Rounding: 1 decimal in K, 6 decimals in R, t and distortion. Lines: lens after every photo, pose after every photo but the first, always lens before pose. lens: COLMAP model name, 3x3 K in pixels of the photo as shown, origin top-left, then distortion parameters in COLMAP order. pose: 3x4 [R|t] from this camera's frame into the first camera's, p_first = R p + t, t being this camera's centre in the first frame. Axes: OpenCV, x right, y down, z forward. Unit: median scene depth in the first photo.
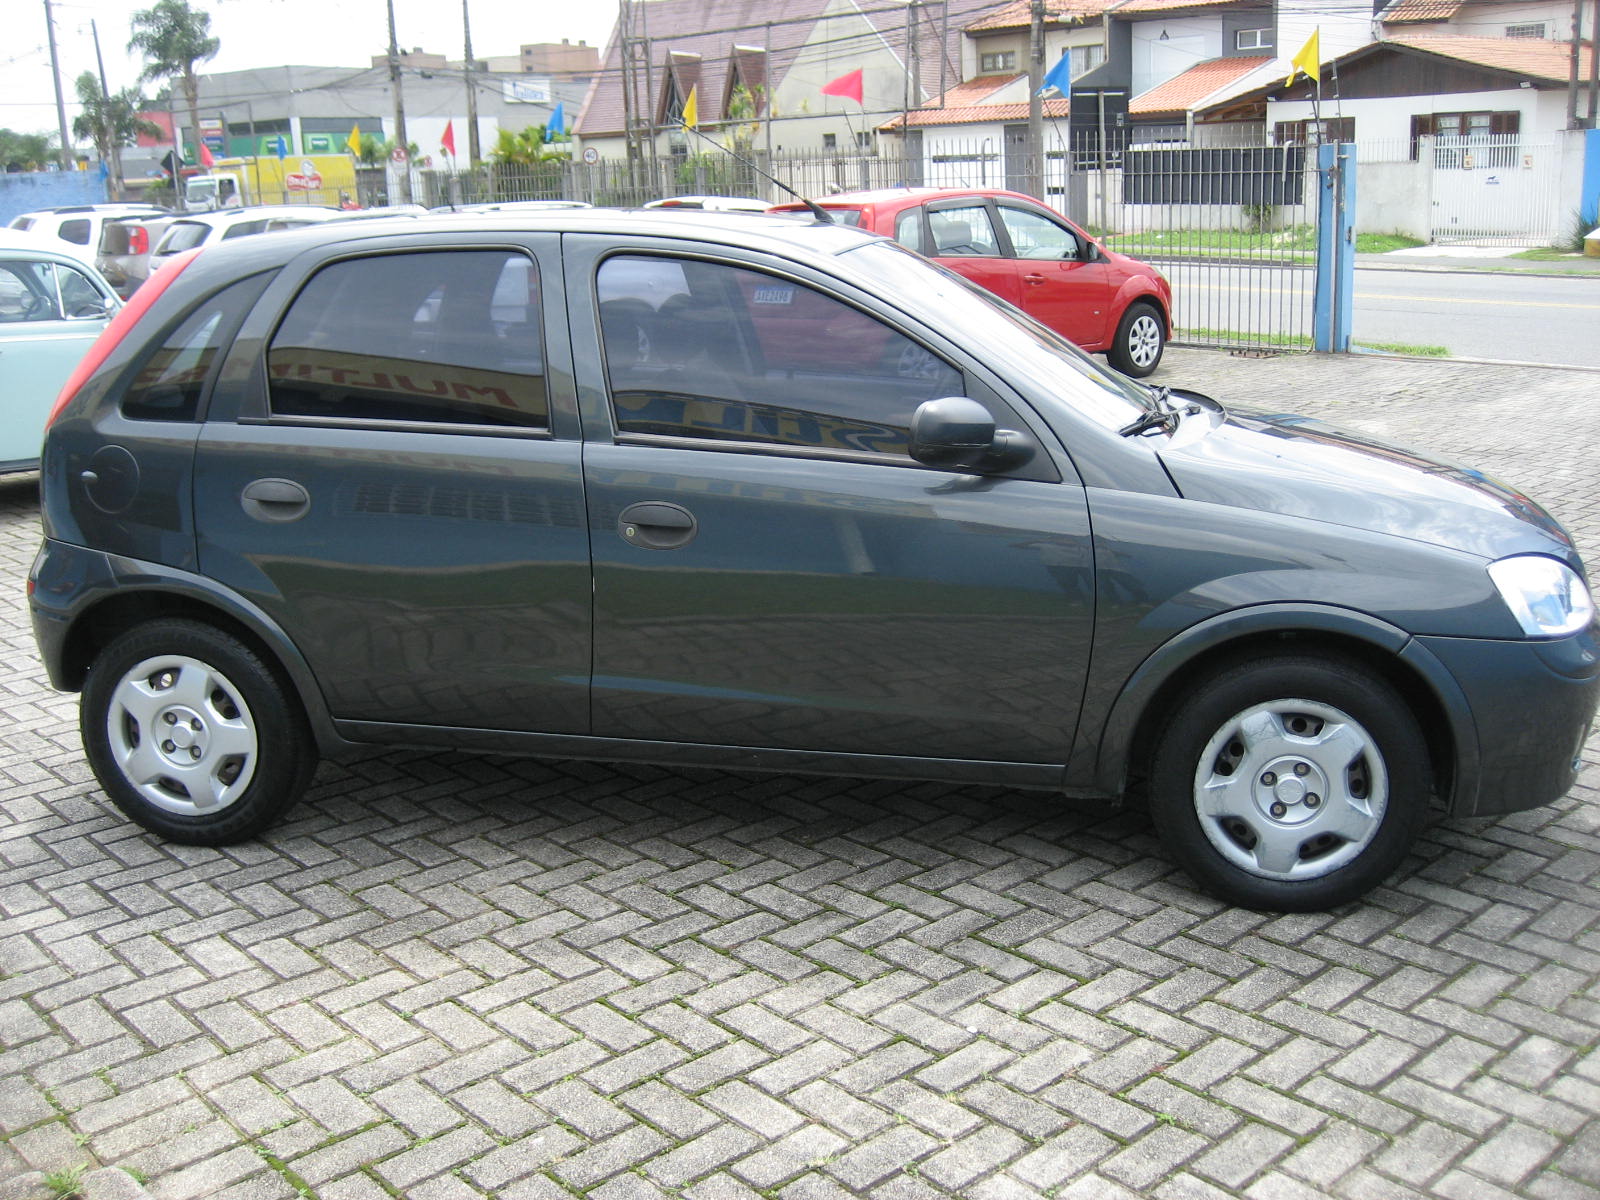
lens RADIAL K [[1616.4, 0, 800.0], [0, 1616.4, 600.0], [0, 0, 1]] dist [-0.092625, 0.029030]
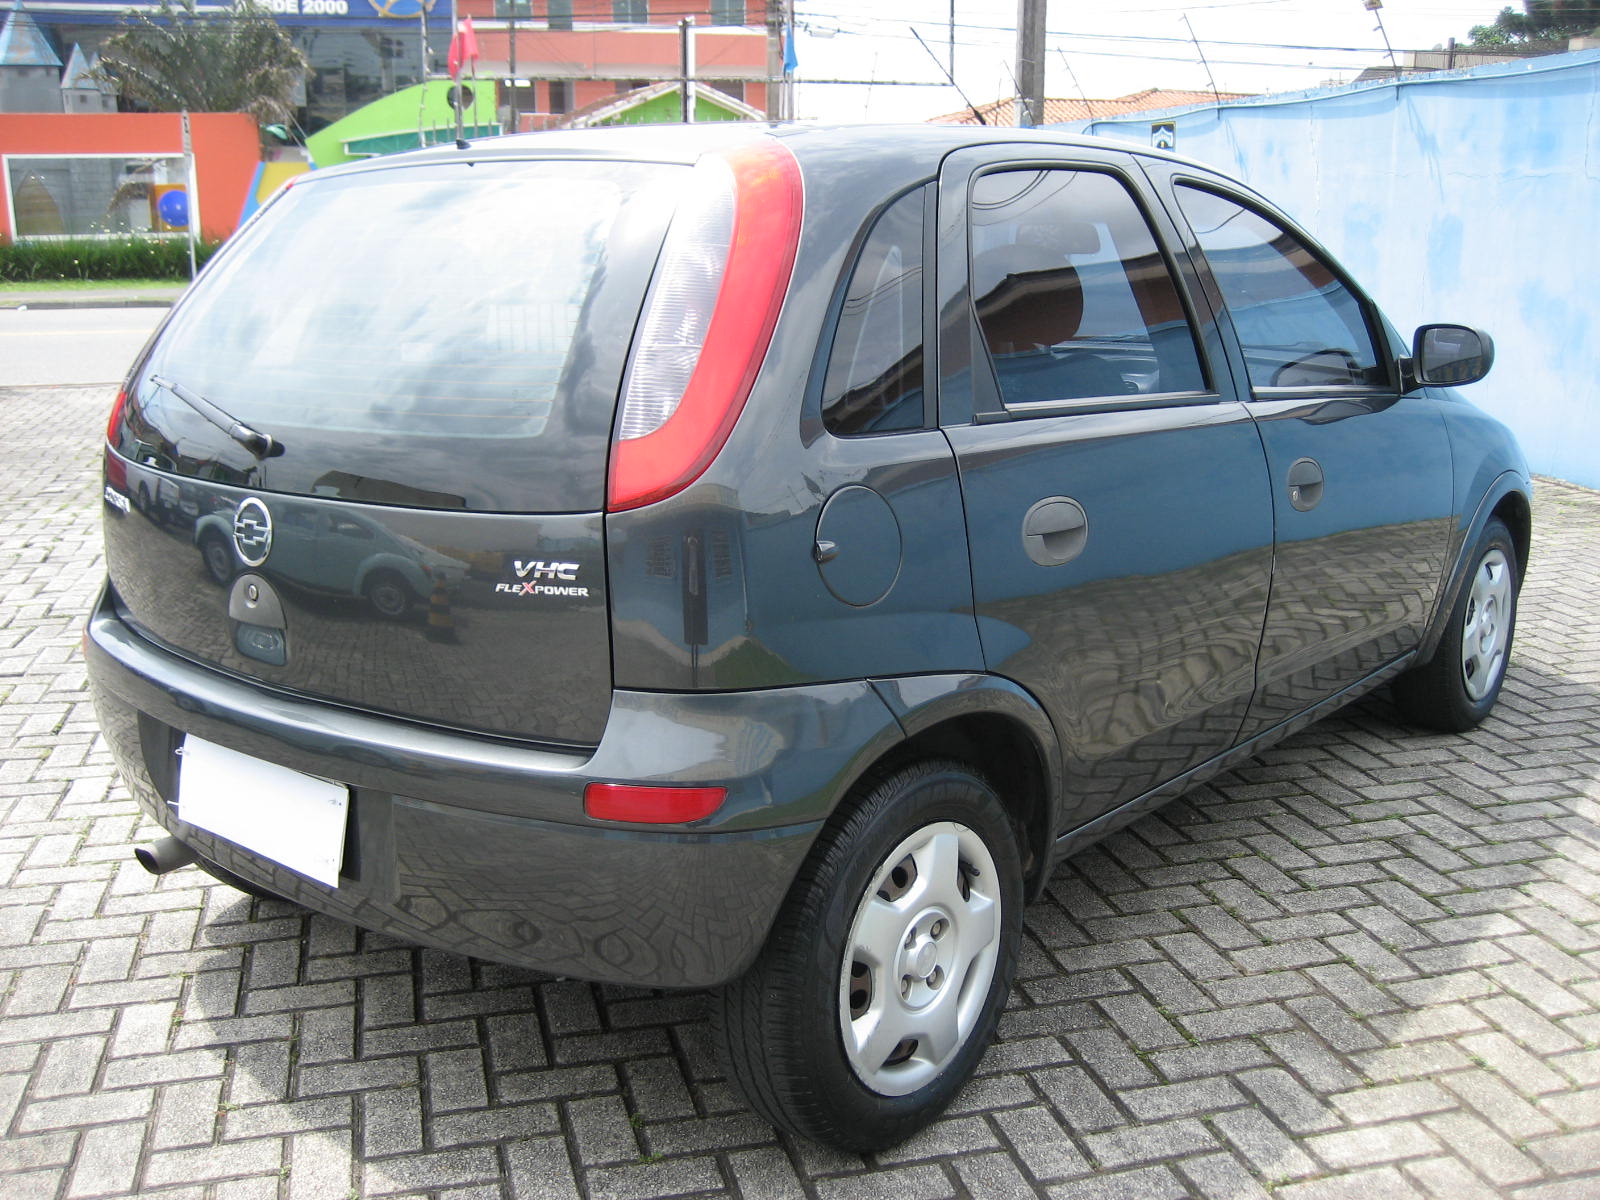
lens RADIAL K [[1616.4, 0, 800.0], [0, 1616.4, 600.0], [0, 0, 1]] dist [-0.092625, 0.029030]
pose [[0.488688, -0.181846, 0.853297, -0.993630], [0.206717, 0.974322, 0.089249, -0.121191], [-0.847615, 0.132776, 0.513730, 0.779681]]
